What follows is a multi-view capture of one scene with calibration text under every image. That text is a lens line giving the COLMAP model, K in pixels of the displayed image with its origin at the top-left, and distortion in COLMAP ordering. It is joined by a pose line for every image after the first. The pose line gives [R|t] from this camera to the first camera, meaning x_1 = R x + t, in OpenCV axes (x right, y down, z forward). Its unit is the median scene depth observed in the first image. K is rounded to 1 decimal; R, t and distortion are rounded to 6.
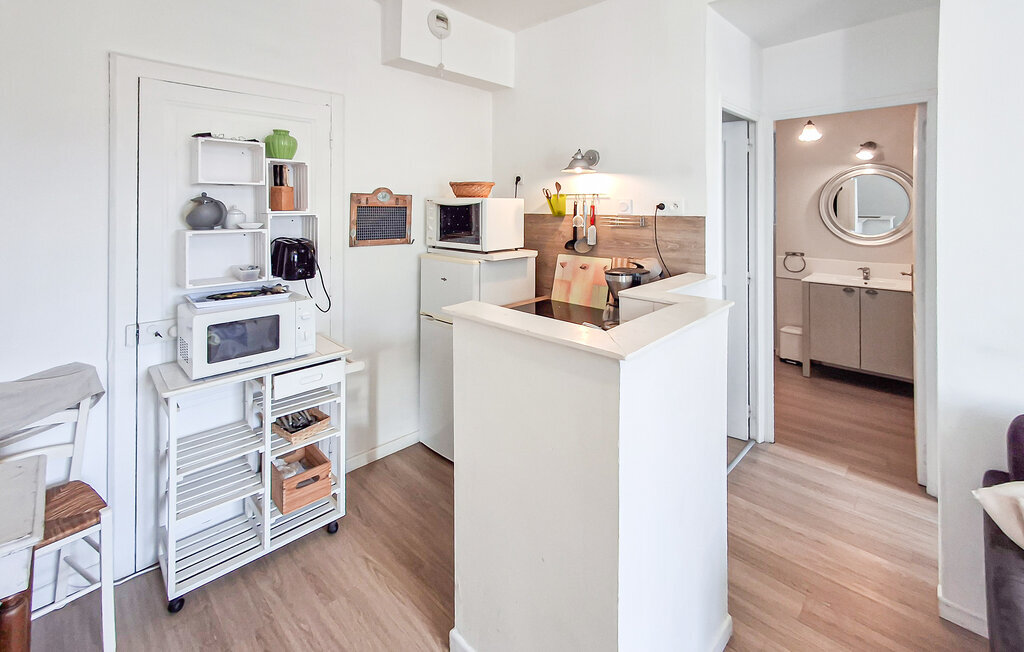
lens RADIAL K [[468.4, 0, 512.0], [0, 468.4, 326.0], [0, 0, 1]] dist [-0.000188, 0.000007]
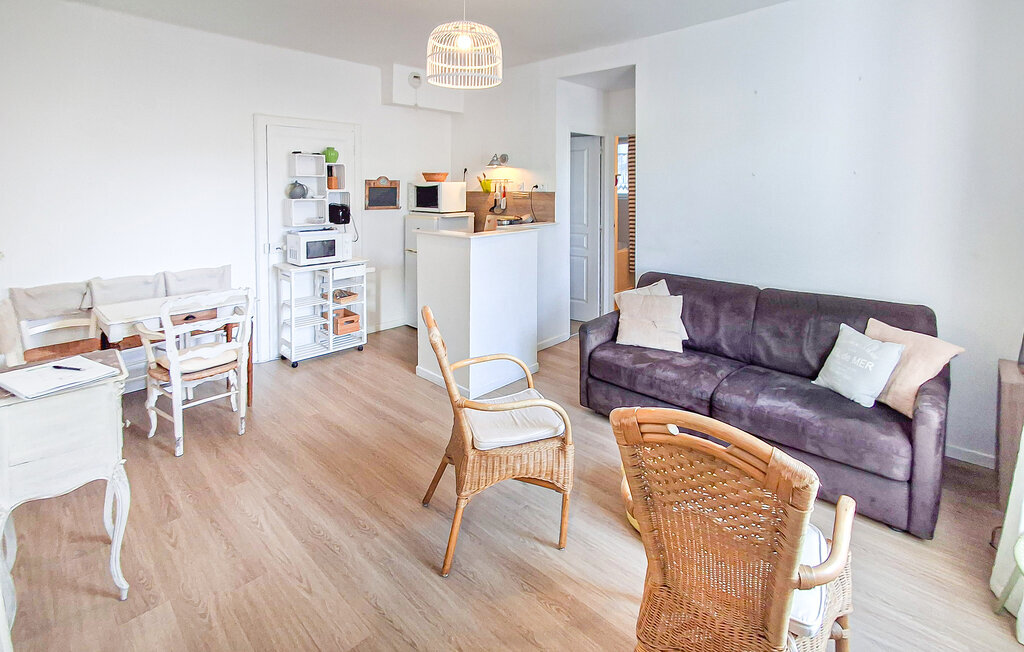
lens RADIAL K [[489.1, 0, 512.7], [0, 489.1, 314.1], [0, 0, 1]] dist [0.000151, 0.000014]
pose [[0.999948, -0.005935, 0.008341, 0.200141], [0.005914, 0.999979, 0.002456, 0.227713], [-0.008355, -0.002407, 0.999962, -0.873306]]
